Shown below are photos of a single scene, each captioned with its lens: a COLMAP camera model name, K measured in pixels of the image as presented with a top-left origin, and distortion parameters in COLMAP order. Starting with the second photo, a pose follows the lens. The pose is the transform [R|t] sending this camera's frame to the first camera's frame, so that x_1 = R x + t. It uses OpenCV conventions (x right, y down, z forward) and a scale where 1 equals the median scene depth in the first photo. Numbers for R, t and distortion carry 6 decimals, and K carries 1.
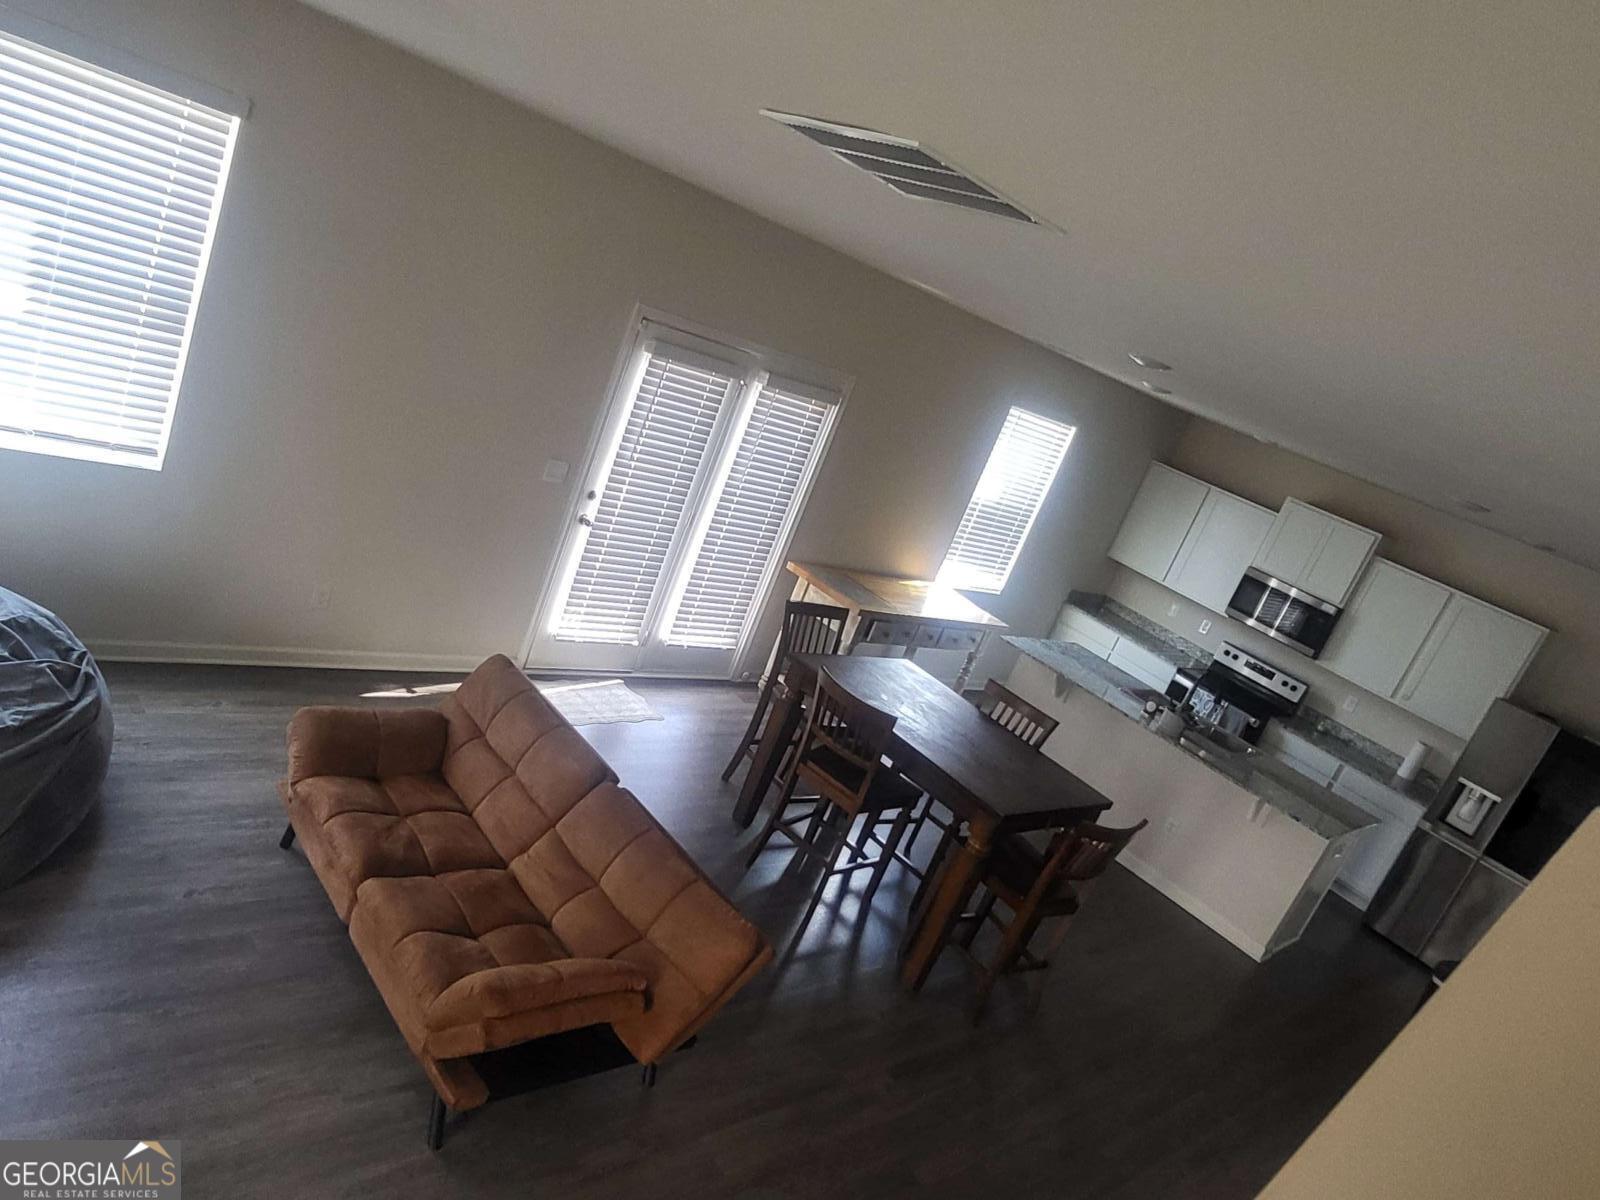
lens RADIAL K [[1084.3, 0, 800.0], [0, 1084.3, 600.0], [0, 0, 1]] dist [-0.000211, -0.000368]
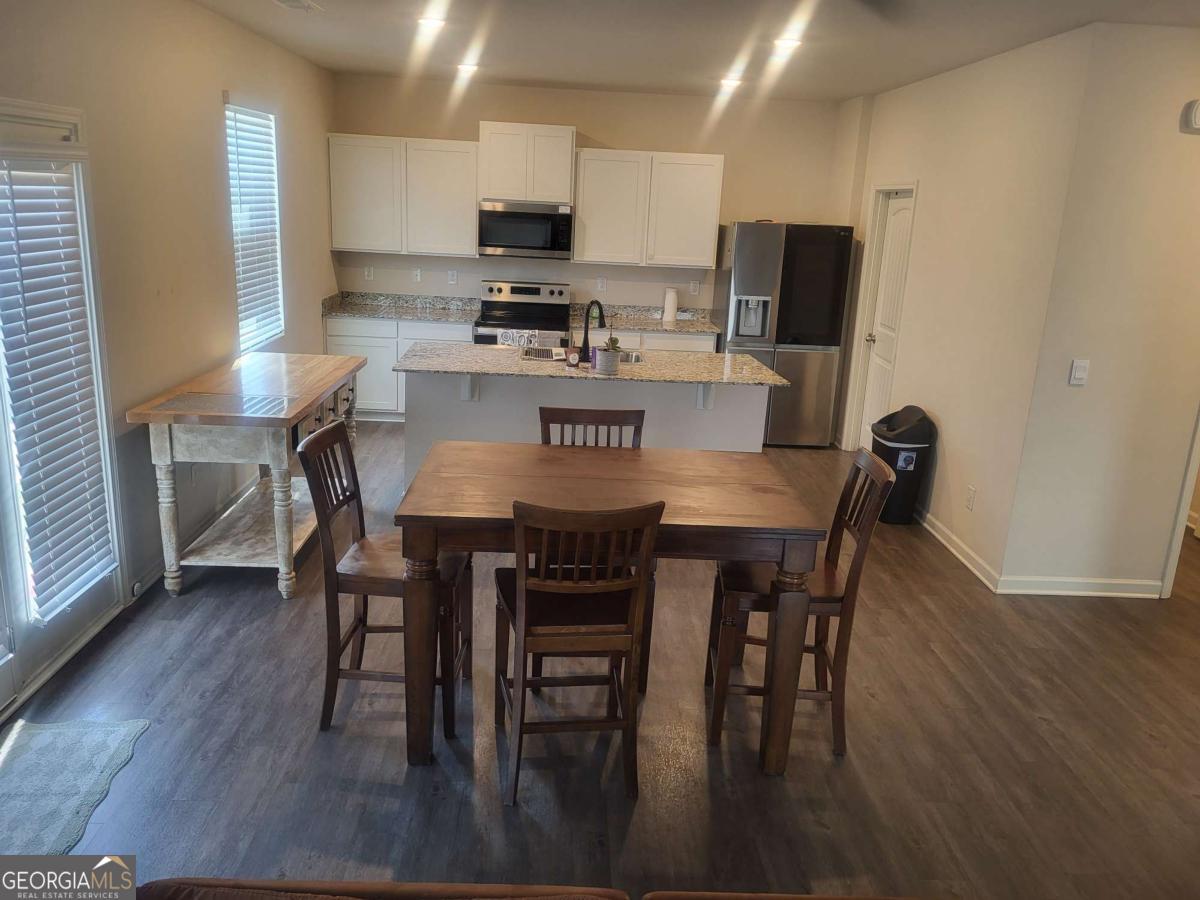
lens RADIAL K [[915.6, 0, 600.0], [0, 915.6, 450.0], [0, 0, 1]] dist [0.004738, 0.003874]
pose [[0.611605, -0.512638, 0.602613, -0.159549], [0.388215, 0.858134, 0.336000, -0.079395], [-0.689368, 0.028444, 0.723852, 0.326539]]
